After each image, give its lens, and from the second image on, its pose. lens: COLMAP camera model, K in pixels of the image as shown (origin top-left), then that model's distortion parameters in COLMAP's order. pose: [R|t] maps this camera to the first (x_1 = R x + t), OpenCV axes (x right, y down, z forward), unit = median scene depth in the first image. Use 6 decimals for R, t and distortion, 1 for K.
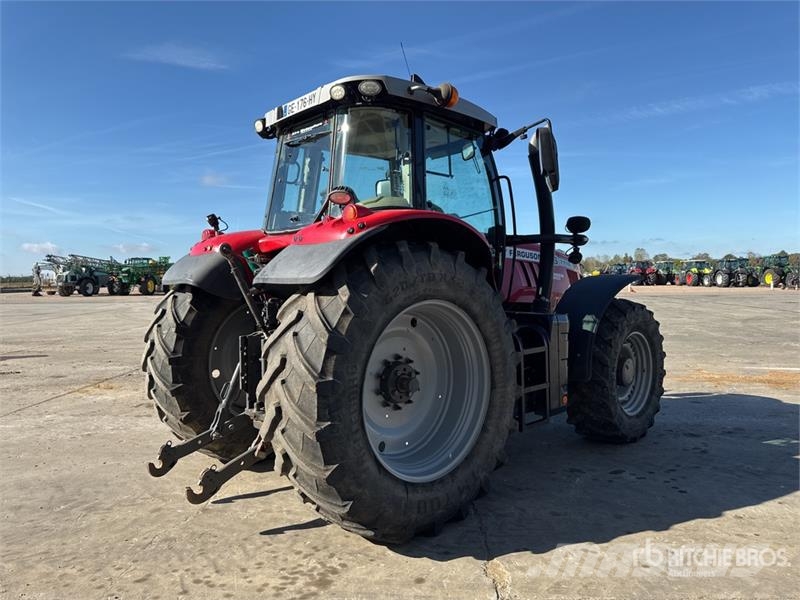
lens RADIAL K [[560.8, 0, 397.3], [0, 560.8, 300.3], [0, 0, 1]] dist [0.035395, -0.045840]
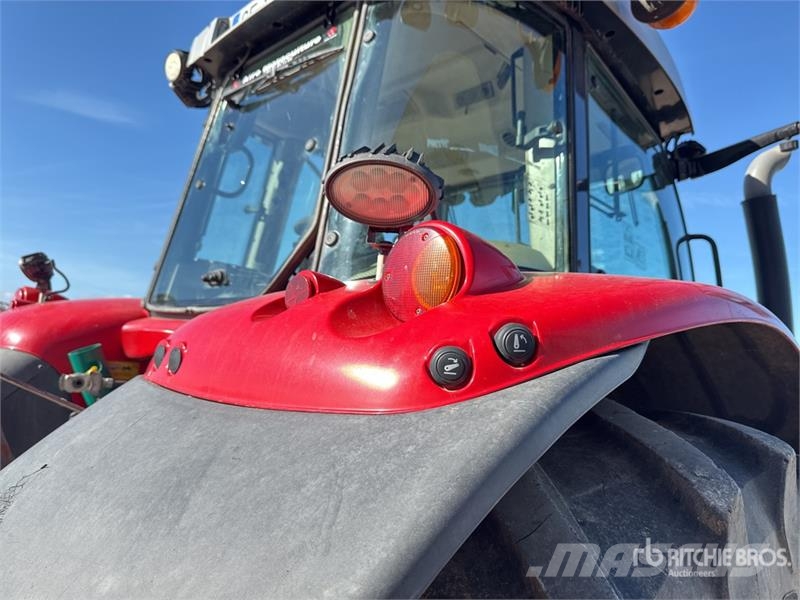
lens RADIAL K [[560.8, 0, 396.6], [0, 560.8, 298.5], [0, 0, 1]] dist [0.035395, -0.045840]
pose [[0.994288, 0.097711, 0.042941, -0.075118], [-0.090446, 0.984985, -0.147052, -0.083818], [-0.056665, 0.142328, 0.988196, 0.593245]]
